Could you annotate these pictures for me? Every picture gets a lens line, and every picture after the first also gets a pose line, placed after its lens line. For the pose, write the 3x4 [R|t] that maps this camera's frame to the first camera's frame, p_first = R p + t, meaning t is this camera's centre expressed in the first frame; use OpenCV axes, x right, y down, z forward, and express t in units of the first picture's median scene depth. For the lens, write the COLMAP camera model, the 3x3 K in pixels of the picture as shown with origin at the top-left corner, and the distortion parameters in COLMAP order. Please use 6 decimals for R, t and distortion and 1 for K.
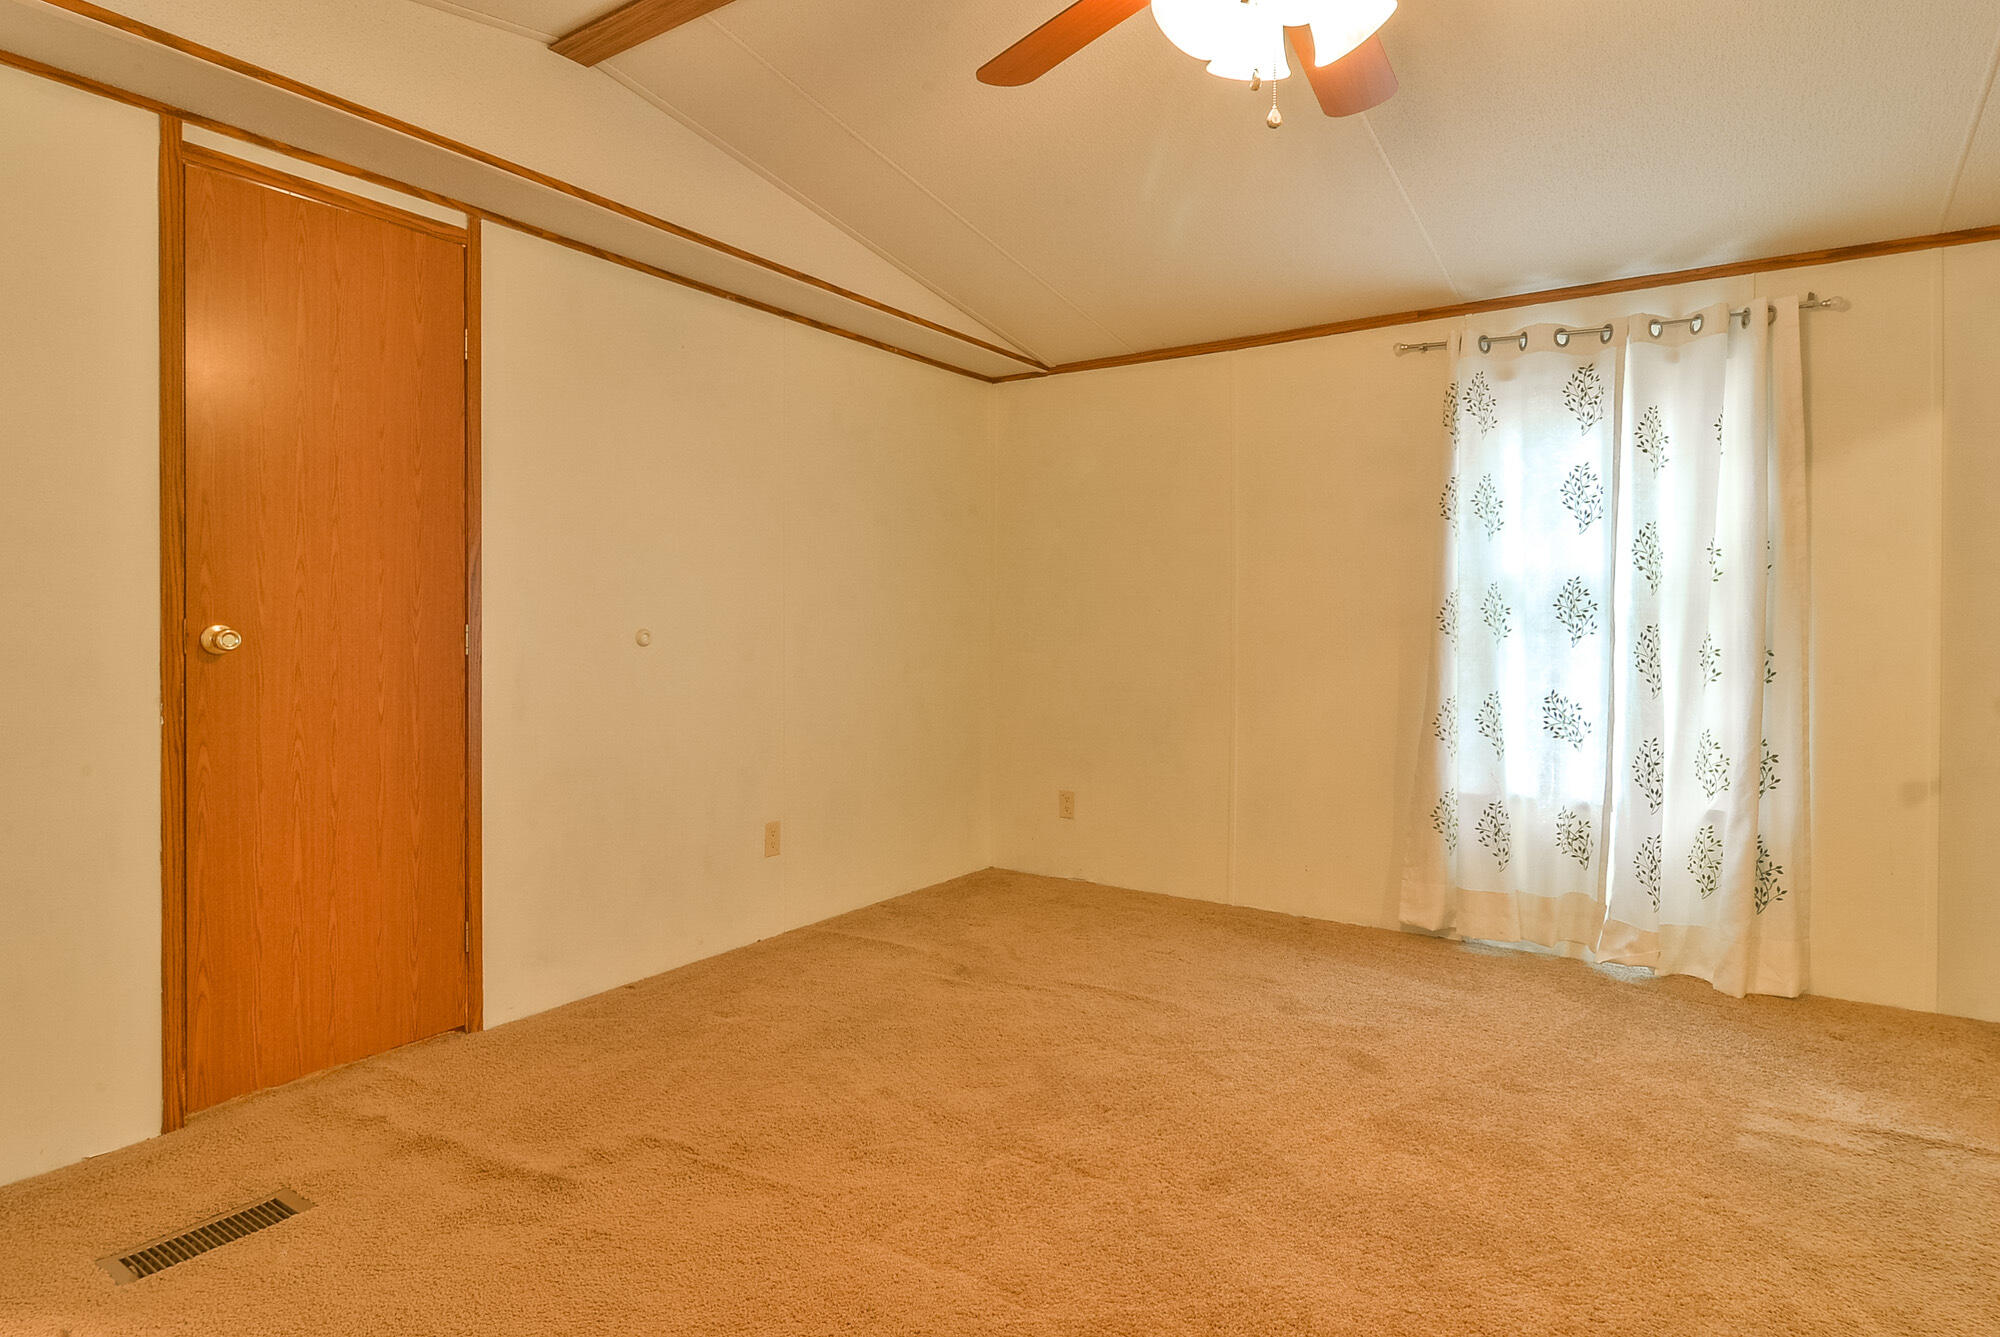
lens RADIAL K [[1081.1, 0, 979.5], [0, 1081.1, 634.7], [0, 0, 1]] dist [0.008714, -0.004985]
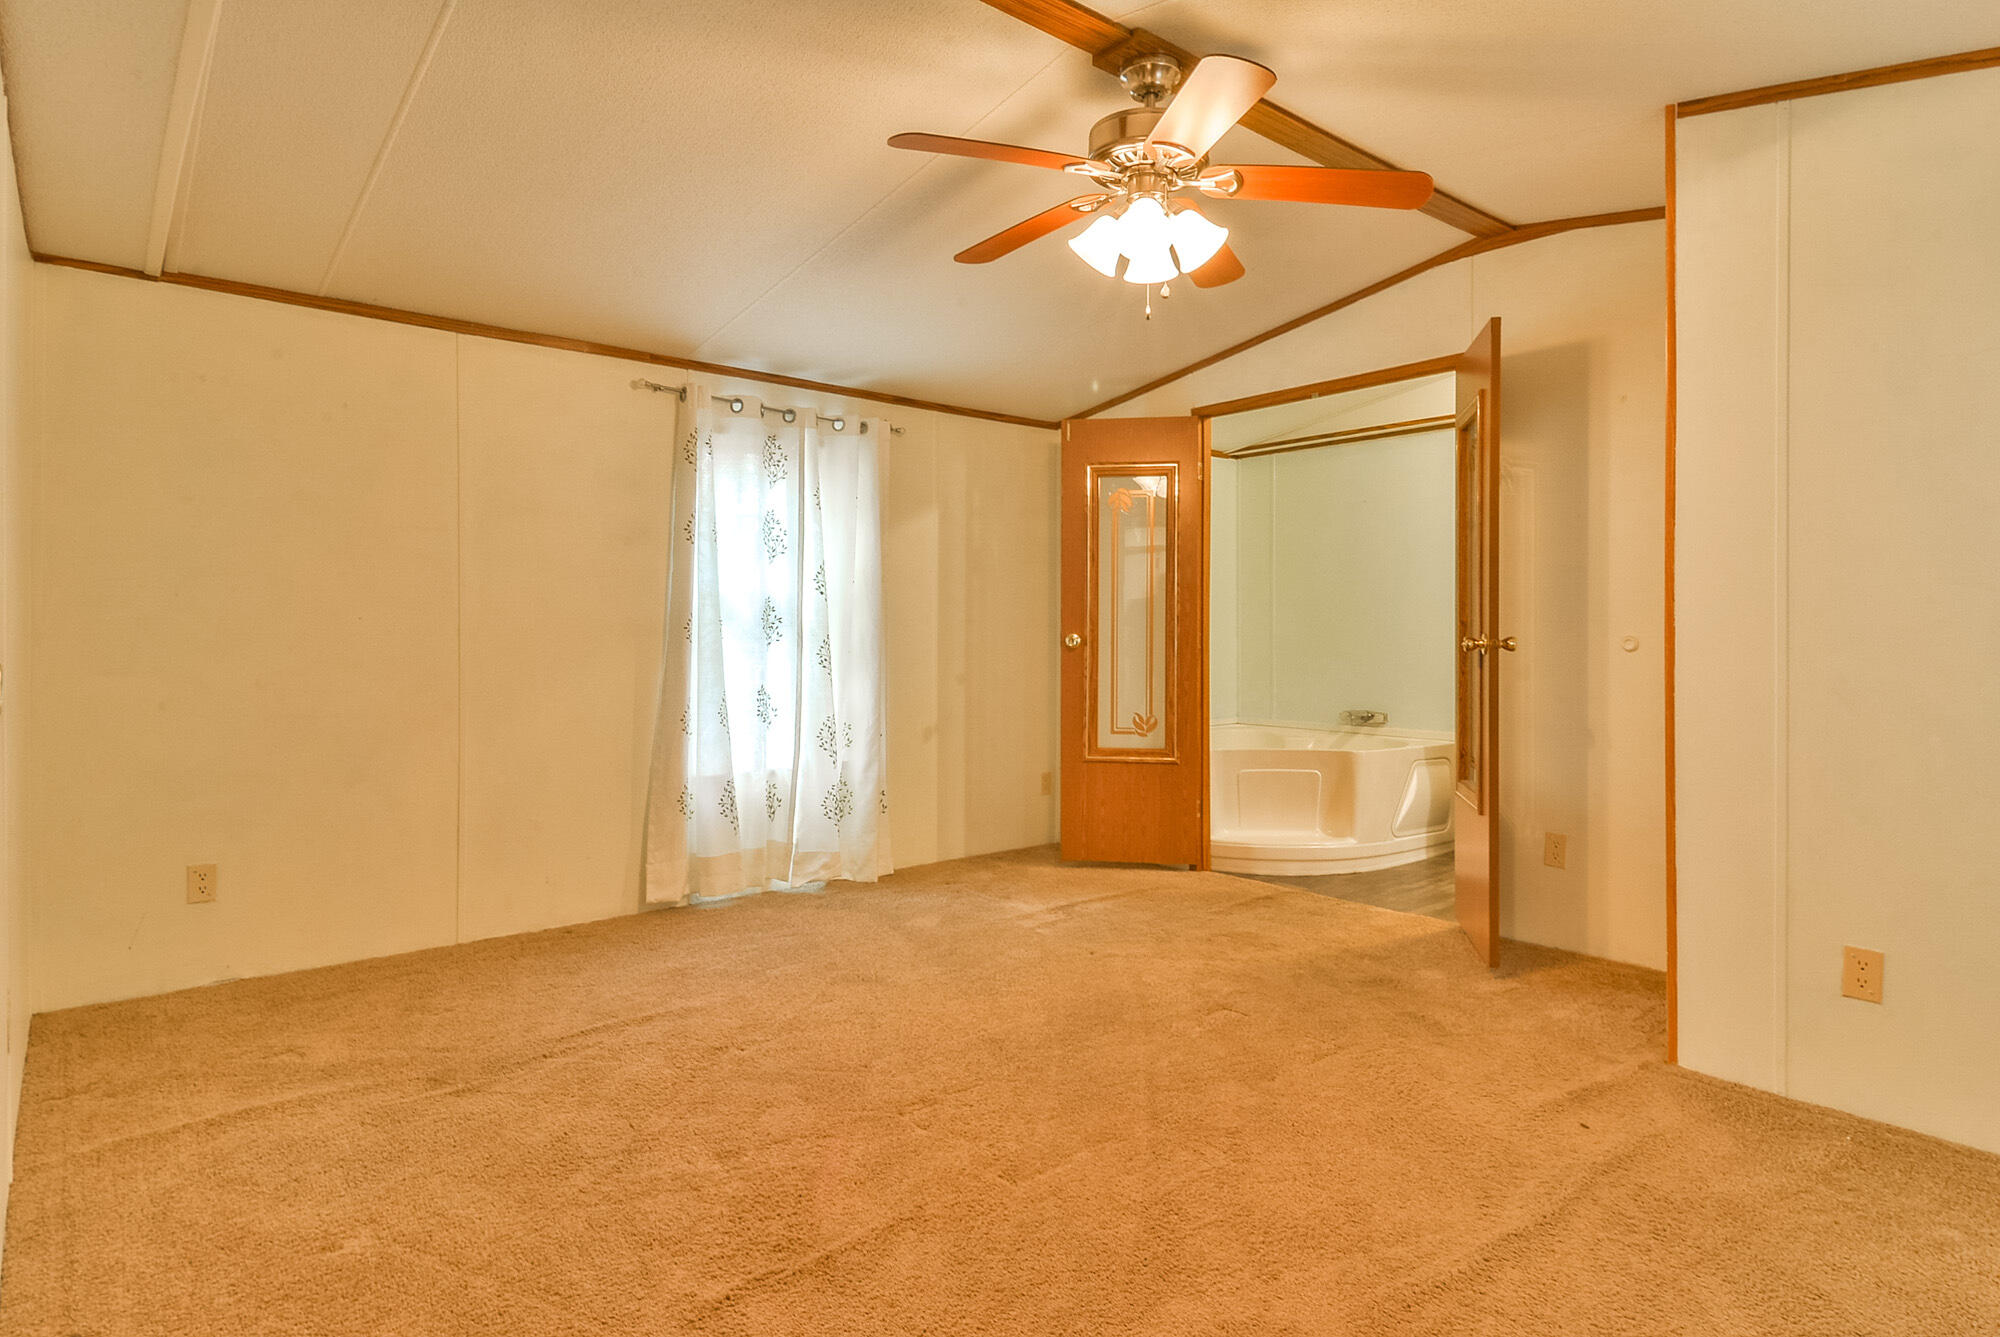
lens RADIAL K [[1081.1, 0, 1002.7], [0, 1081.1, 653.1], [0, 0, 1]] dist [0.008714, -0.004985]
pose [[0.270442, -0.016103, 0.962602, -0.622740], [0.013350, 0.999827, 0.012975, 0.000405], [-0.962644, 0.009342, 0.270610, 0.380997]]
